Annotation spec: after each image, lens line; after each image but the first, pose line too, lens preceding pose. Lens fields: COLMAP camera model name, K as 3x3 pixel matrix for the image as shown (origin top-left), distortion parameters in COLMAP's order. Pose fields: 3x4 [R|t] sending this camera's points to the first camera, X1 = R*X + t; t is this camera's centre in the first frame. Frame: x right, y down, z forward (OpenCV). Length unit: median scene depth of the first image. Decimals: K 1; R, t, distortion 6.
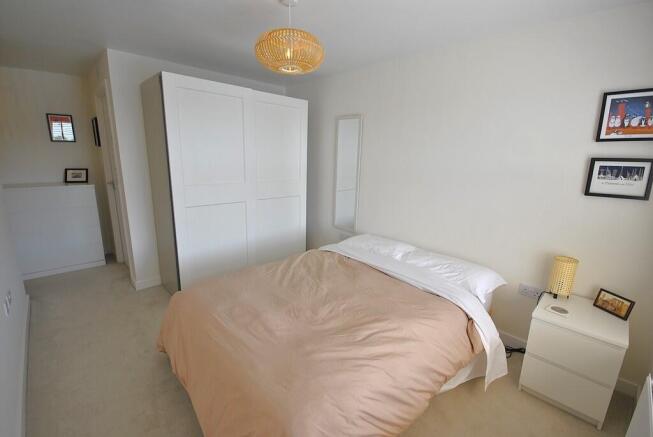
lens RADIAL K [[288.9, 0, 326.5], [0, 288.9, 218.5], [0, 0, 1]] dist [-0.000820, -0.000136]
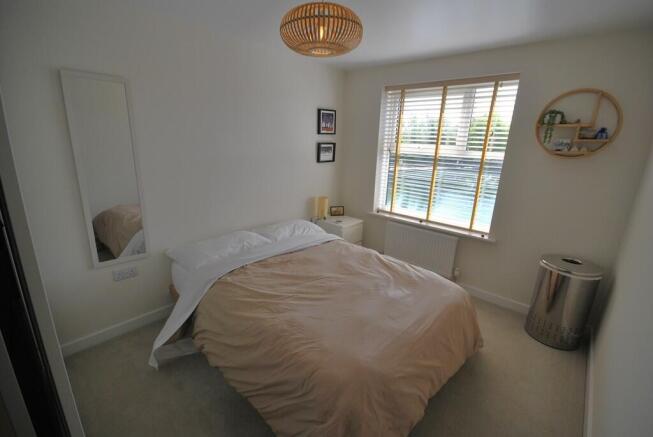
lens RADIAL K [[288.9, 0, 326.5], [0, 288.9, 218.5], [0, 0, 1]] dist [-0.000820, -0.000136]
pose [[-0.061572, -0.289995, 0.955046, -1.024279], [0.193370, 0.935266, 0.296455, -0.291545], [-0.979192, 0.202931, -0.001509, 1.032004]]
